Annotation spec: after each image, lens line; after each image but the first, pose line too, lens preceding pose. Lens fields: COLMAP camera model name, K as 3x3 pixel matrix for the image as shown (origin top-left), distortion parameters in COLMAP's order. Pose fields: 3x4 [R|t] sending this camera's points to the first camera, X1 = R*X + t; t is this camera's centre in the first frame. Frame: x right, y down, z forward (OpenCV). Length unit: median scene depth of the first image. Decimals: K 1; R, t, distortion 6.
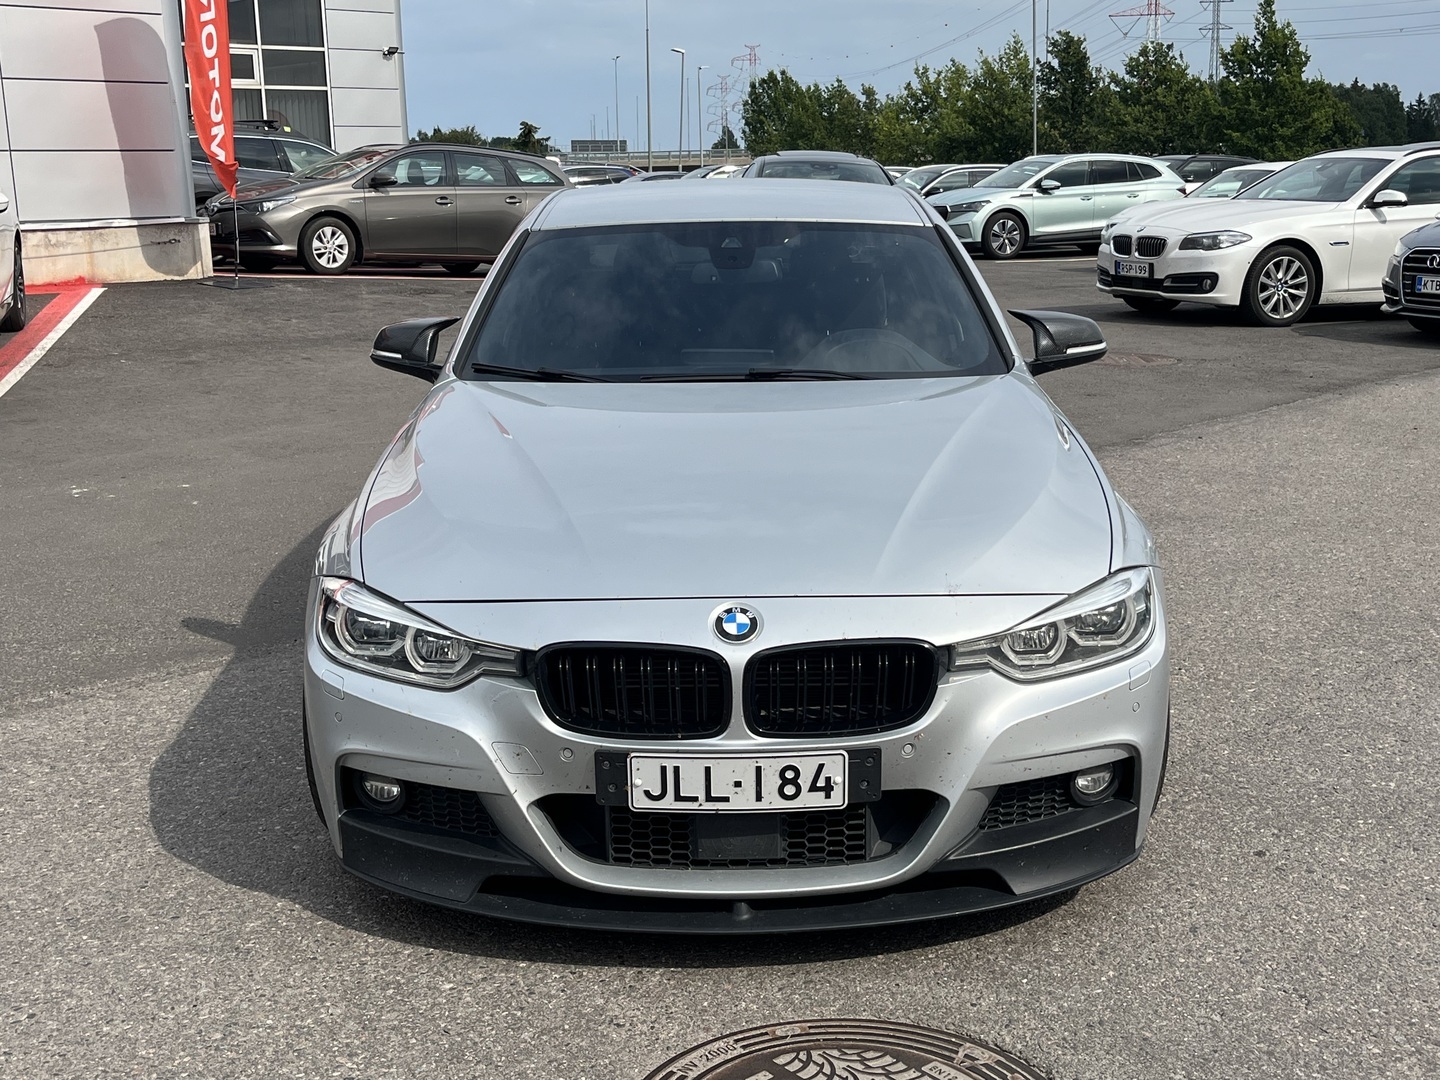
lens RADIAL K [[1677.1, 0, 713.3], [0, 1677.1, 564.5], [0, 0, 1]] dist [0.026769, 0.000000]
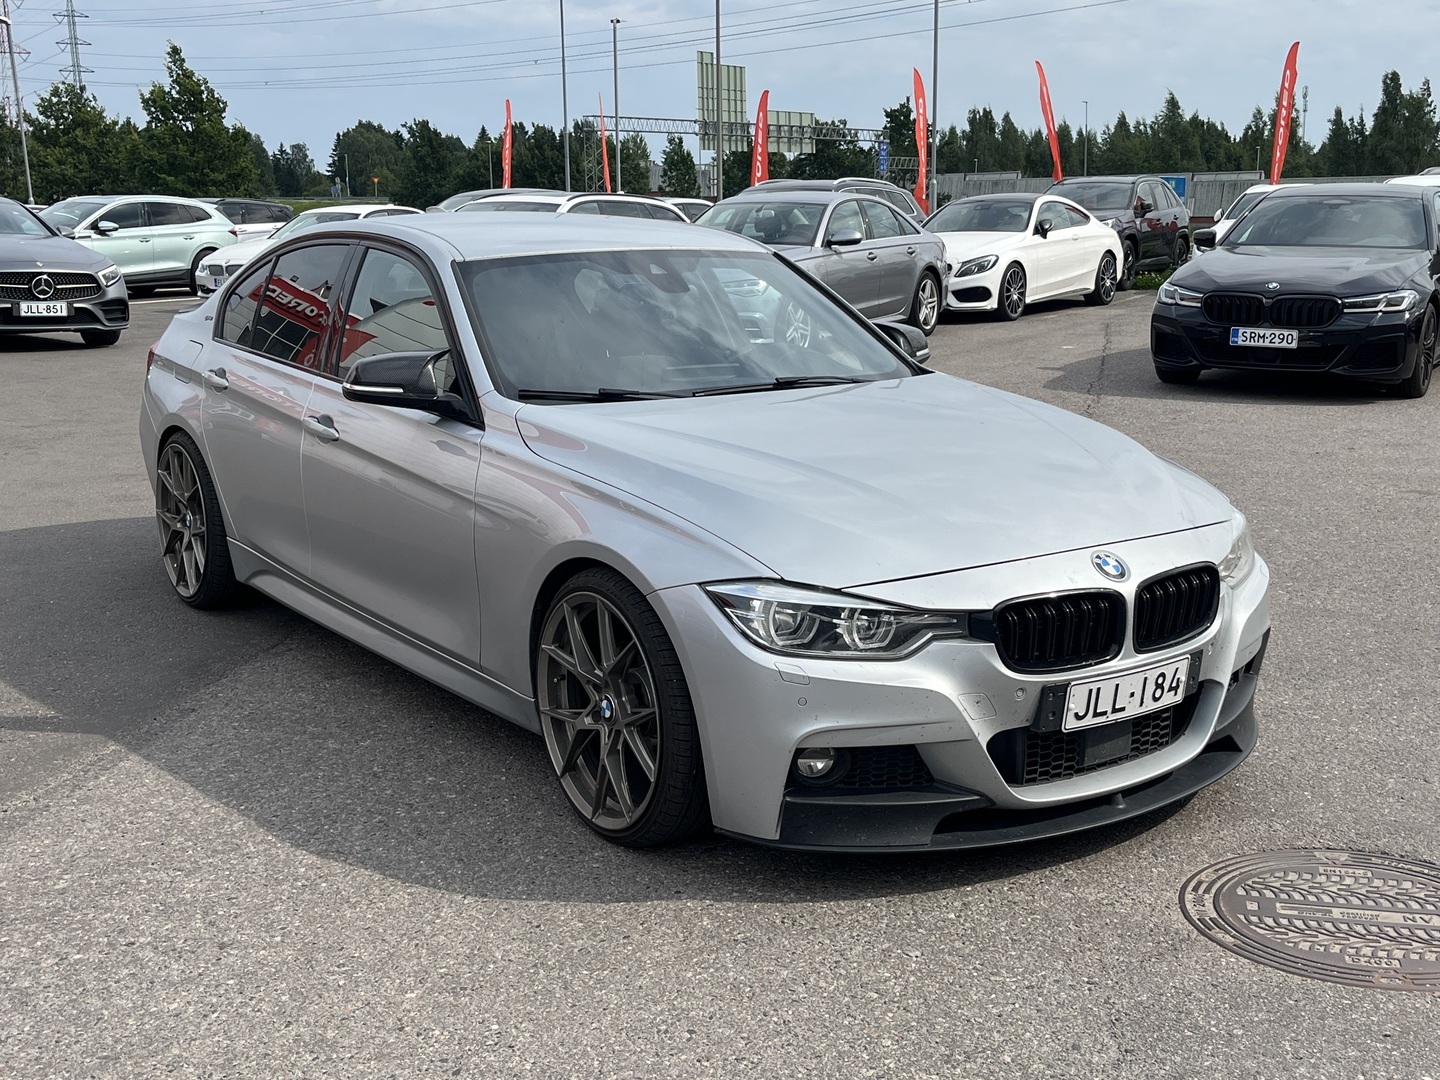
lens RADIAL K [[1677.1, 0, 711.9], [0, 1677.1, 537.1], [0, 0, 1]] dist [0.026769, 0.000000]
pose [[0.817372, -0.104670, 0.566522, -0.896383], [0.127516, 0.991836, -0.000728, -0.022050], [-0.561821, 0.072836, 0.824046, 0.139142]]
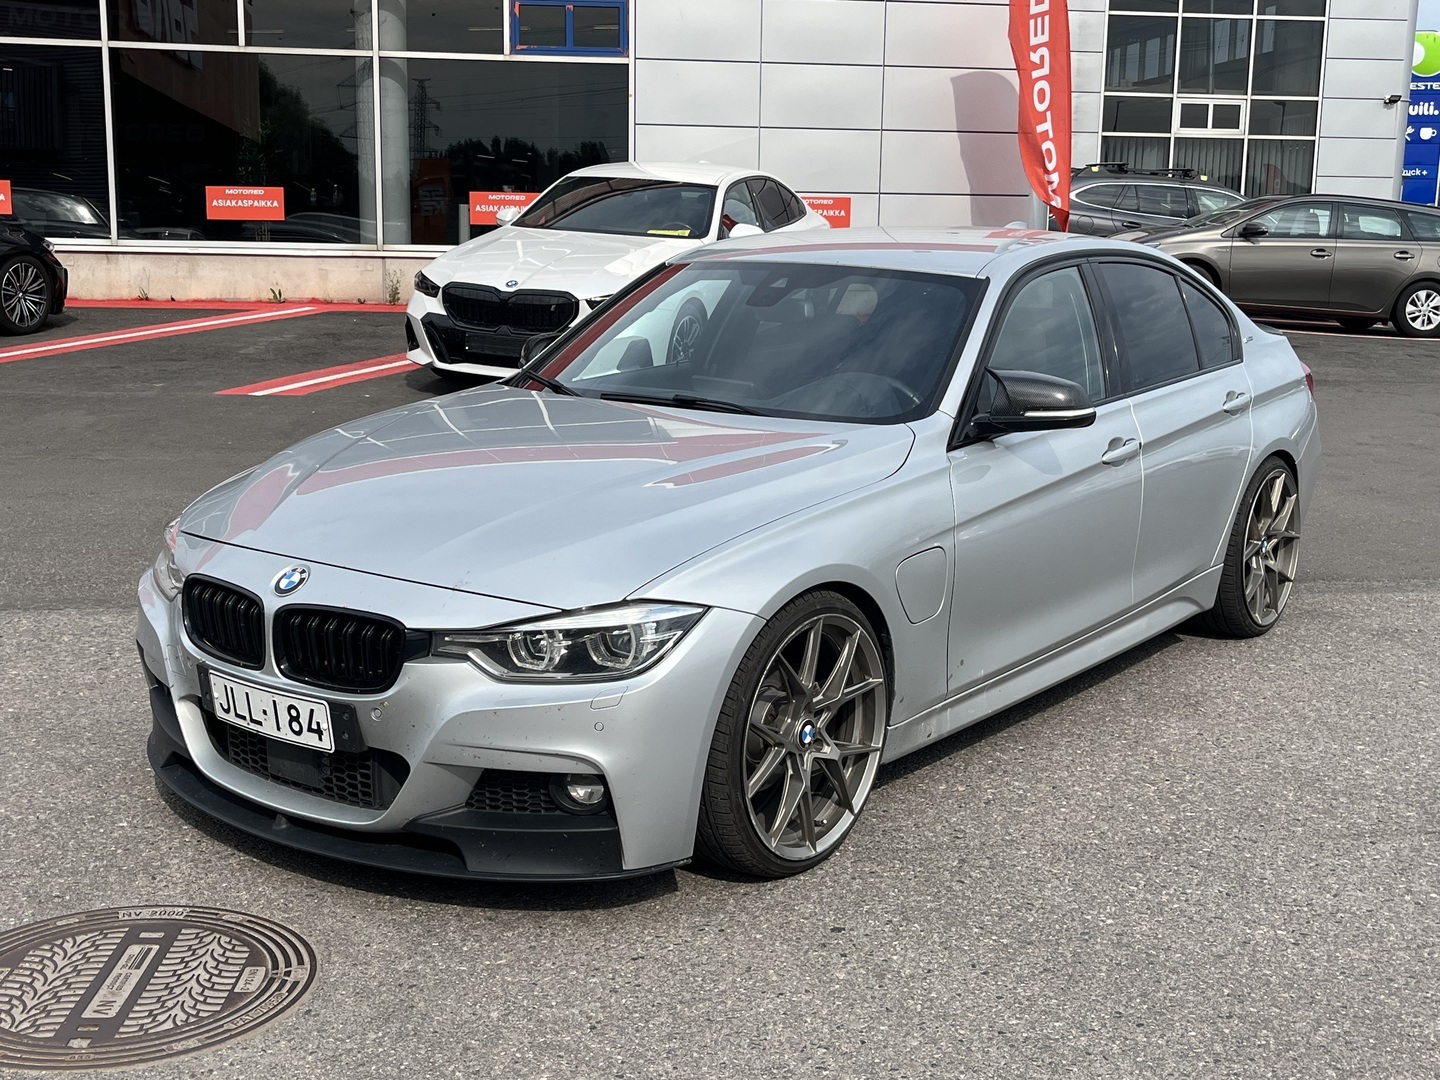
lens RADIAL K [[1677.1, 0, 719.4], [0, 1677.1, 543.7], [0, 0, 1]] dist [0.026769, 0.000000]
pose [[0.807981, 0.141997, -0.571841, 0.917301], [-0.164070, 0.986362, 0.013107, -0.055594], [0.565904, 0.083232, 0.820259, 0.178566]]
